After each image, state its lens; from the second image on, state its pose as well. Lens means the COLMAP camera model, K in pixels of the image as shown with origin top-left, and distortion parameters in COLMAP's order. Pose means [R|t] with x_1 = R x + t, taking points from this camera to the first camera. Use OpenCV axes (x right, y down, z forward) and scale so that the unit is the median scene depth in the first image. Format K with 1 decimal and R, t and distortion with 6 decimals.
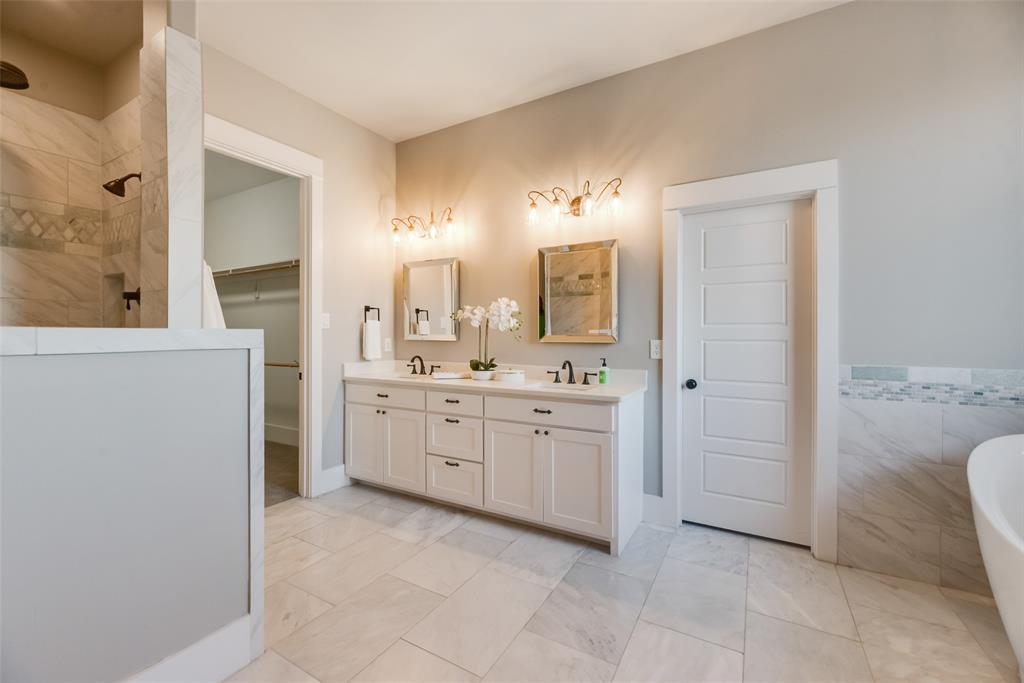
lens RADIAL K [[413.8, 0, 514.3], [0, 413.8, 334.4], [0, 0, 1]] dist [-0.000458, 0.000253]
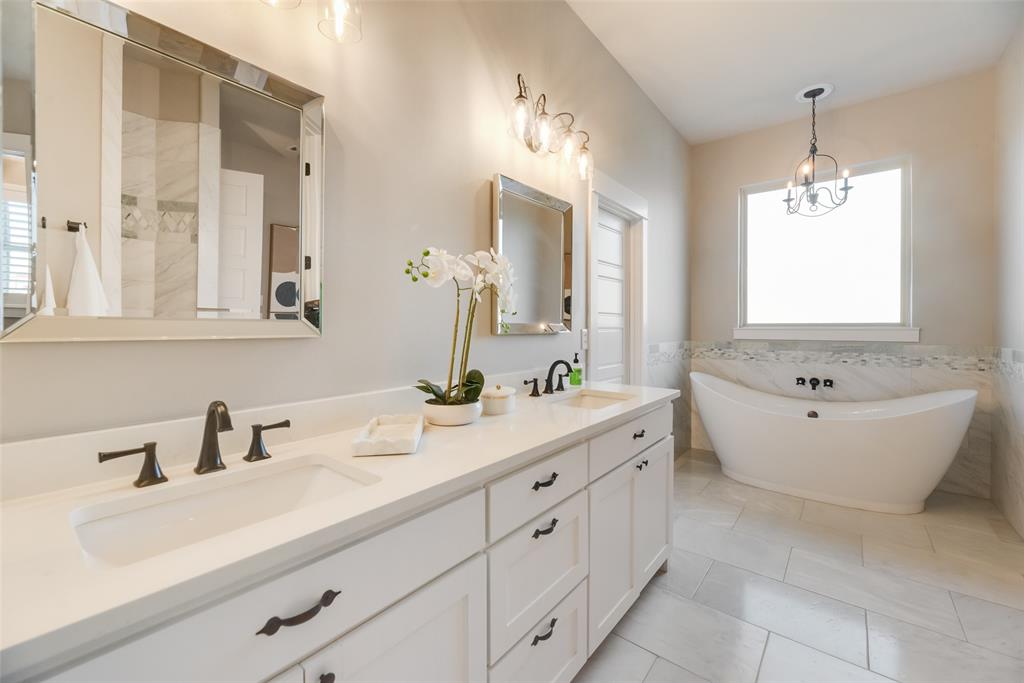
lens RADIAL K [[413.8, 0, 514.0], [0, 413.8, 324.2], [0, 0, 1]] dist [-0.000458, 0.000253]
pose [[0.156314, 0.002627, 0.987704, -0.589794], [-0.002668, 0.999994, -0.002237, 0.005392], [-0.987704, -0.002286, 0.156320, 1.009682]]
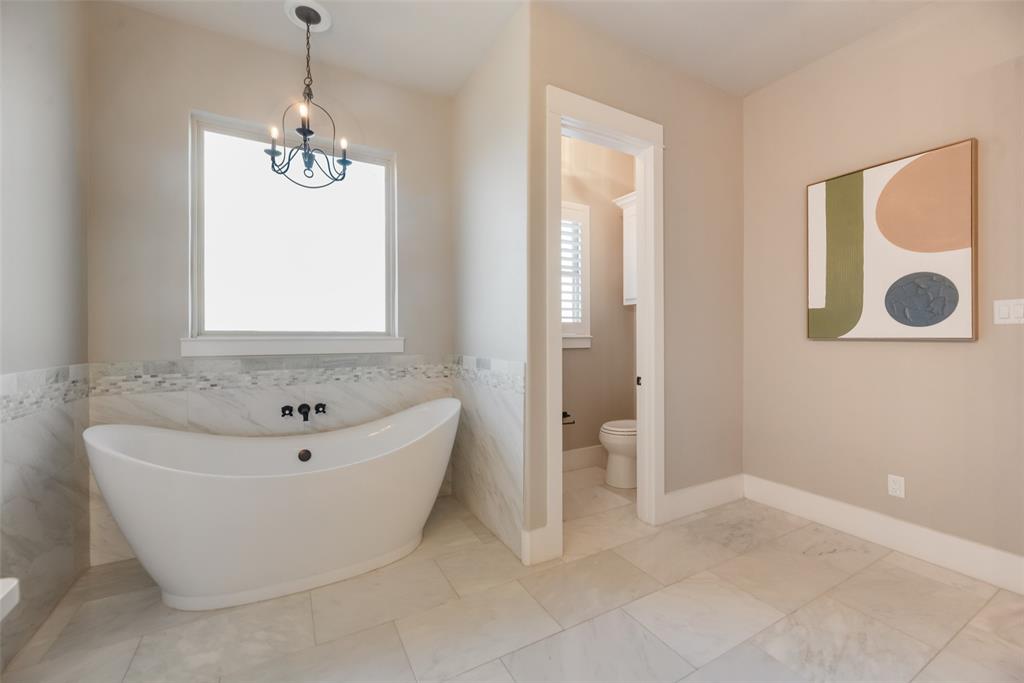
lens RADIAL K [[413.8, 0, 516.7], [0, 413.8, 340.1], [0, 0, 1]] dist [-0.000458, 0.000253]
pose [[-0.864341, -0.008041, 0.502842, -0.092553], [-0.004513, 0.999956, 0.008234, 0.006644], [-0.502887, 0.004848, -0.864339, 0.875953]]
